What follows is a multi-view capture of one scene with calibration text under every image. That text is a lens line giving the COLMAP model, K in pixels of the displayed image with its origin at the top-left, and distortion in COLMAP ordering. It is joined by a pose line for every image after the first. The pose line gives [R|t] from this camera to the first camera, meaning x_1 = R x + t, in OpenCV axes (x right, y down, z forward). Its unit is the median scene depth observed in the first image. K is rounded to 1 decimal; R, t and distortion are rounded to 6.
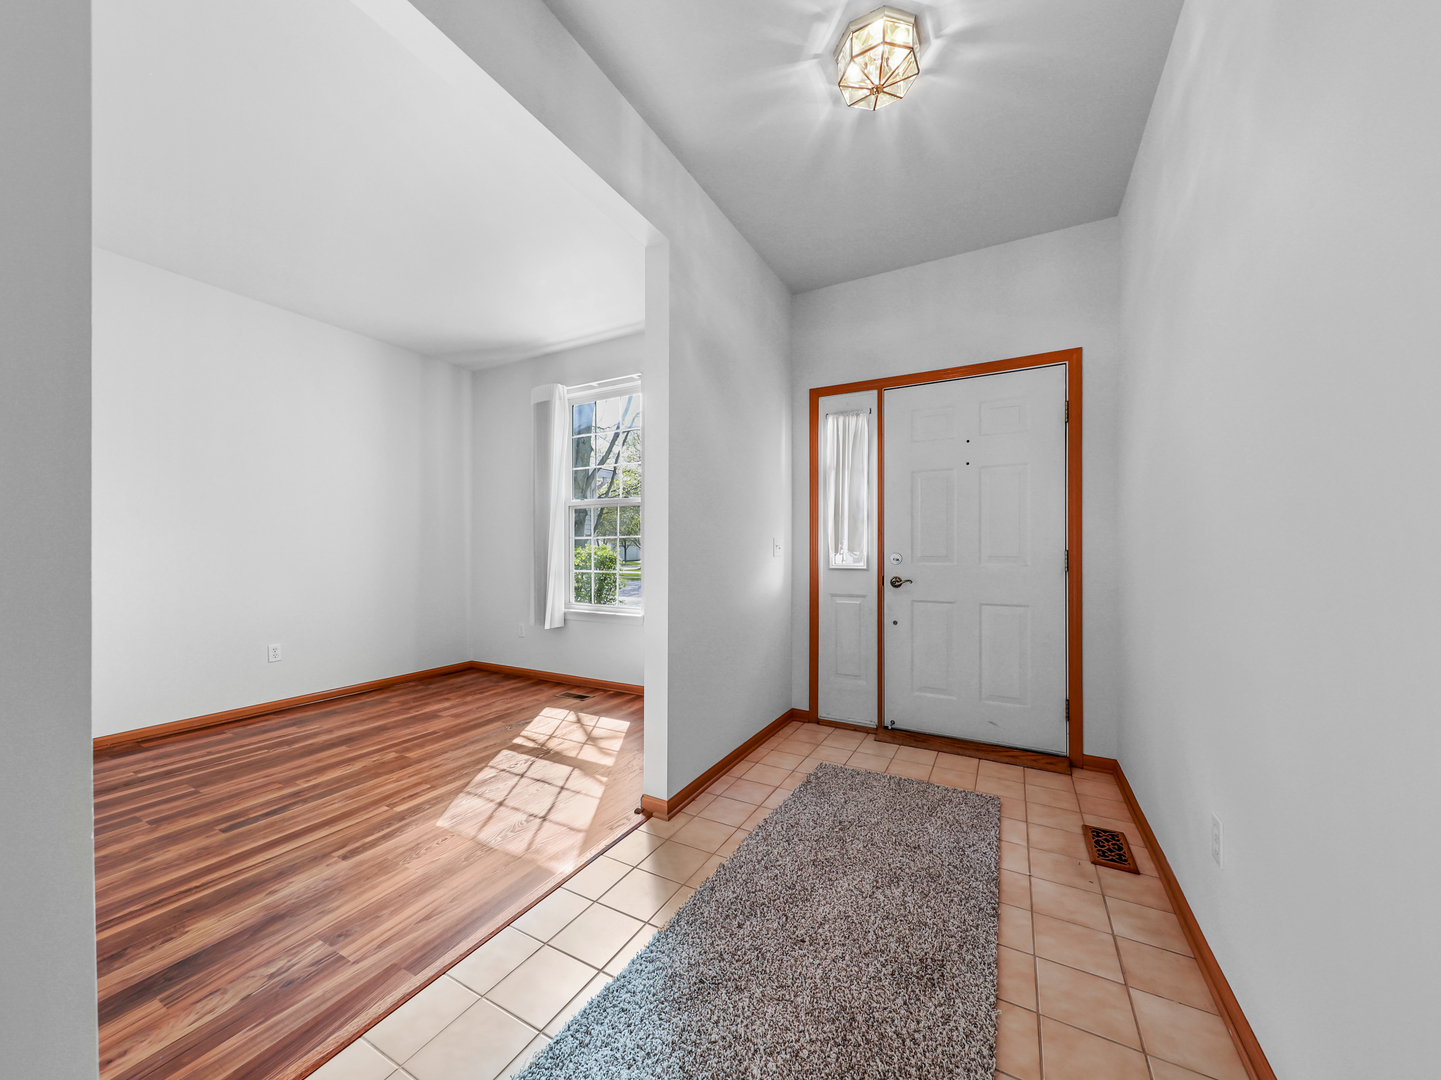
lens RADIAL K [[530.8, 0, 723.1], [0, 530.8, 543.8], [0, 0, 1]] dist [0.012335, -0.000097]
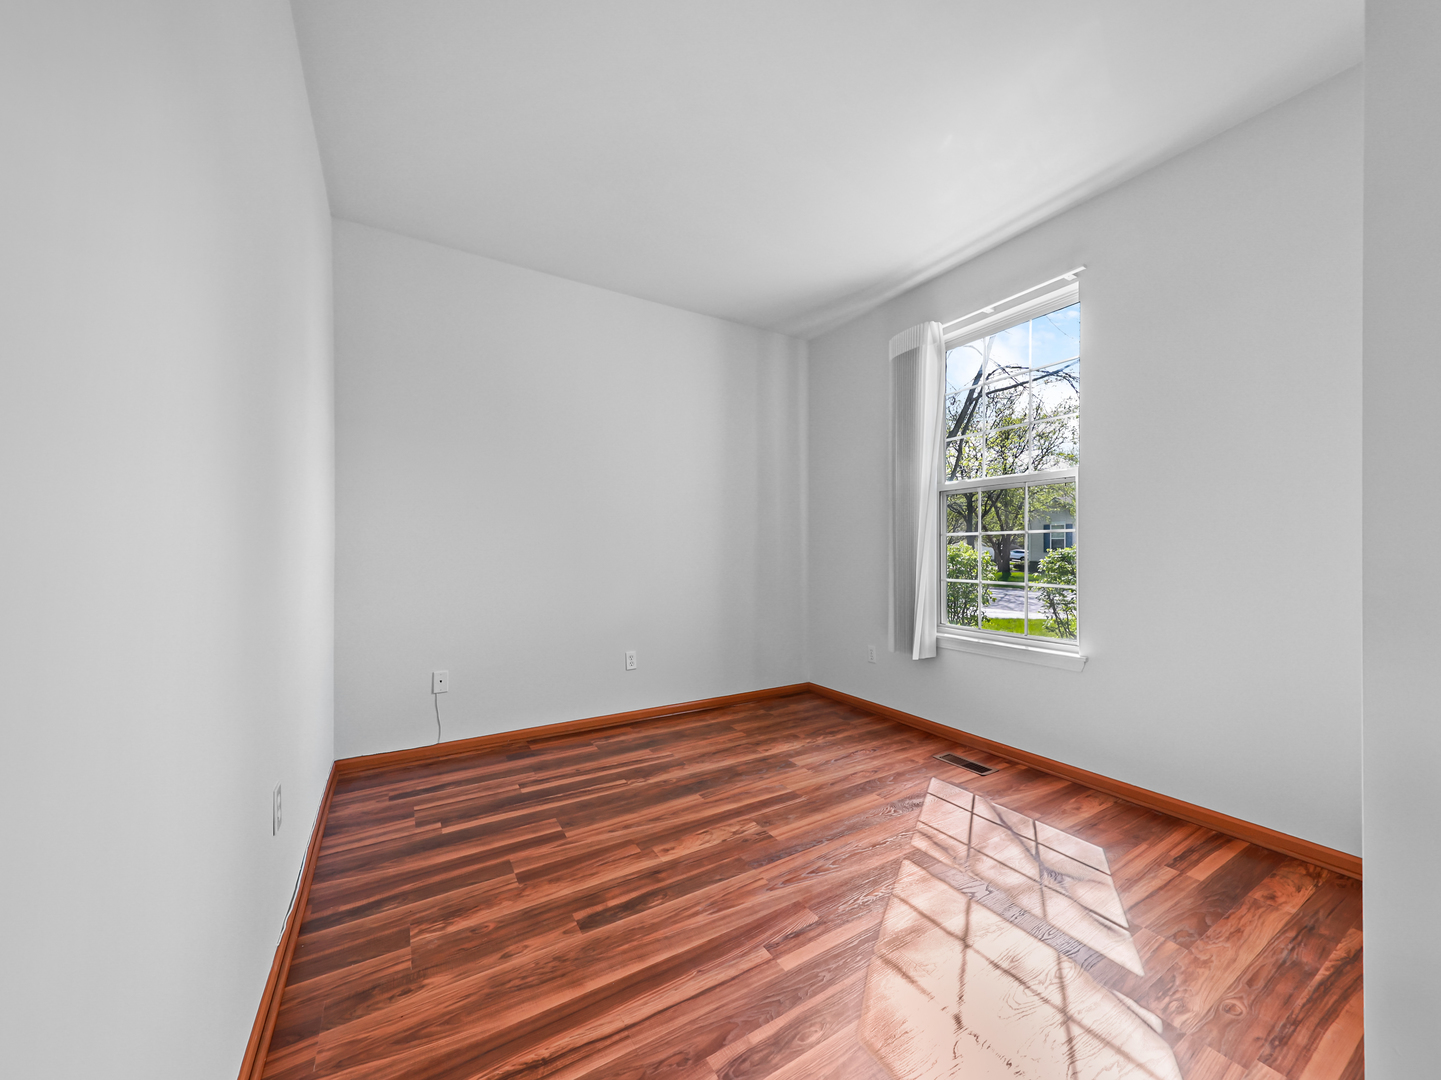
lens RADIAL K [[530.8, 0, 712.0], [0, 530.8, 544.8], [0, 0, 1]] dist [0.012335, -0.000097]
pose [[0.855436, -0.008116, -0.517845, -0.228760], [0.005292, 0.999962, -0.006929, 0.006410], [0.517881, 0.003187, 0.855446, 0.272232]]
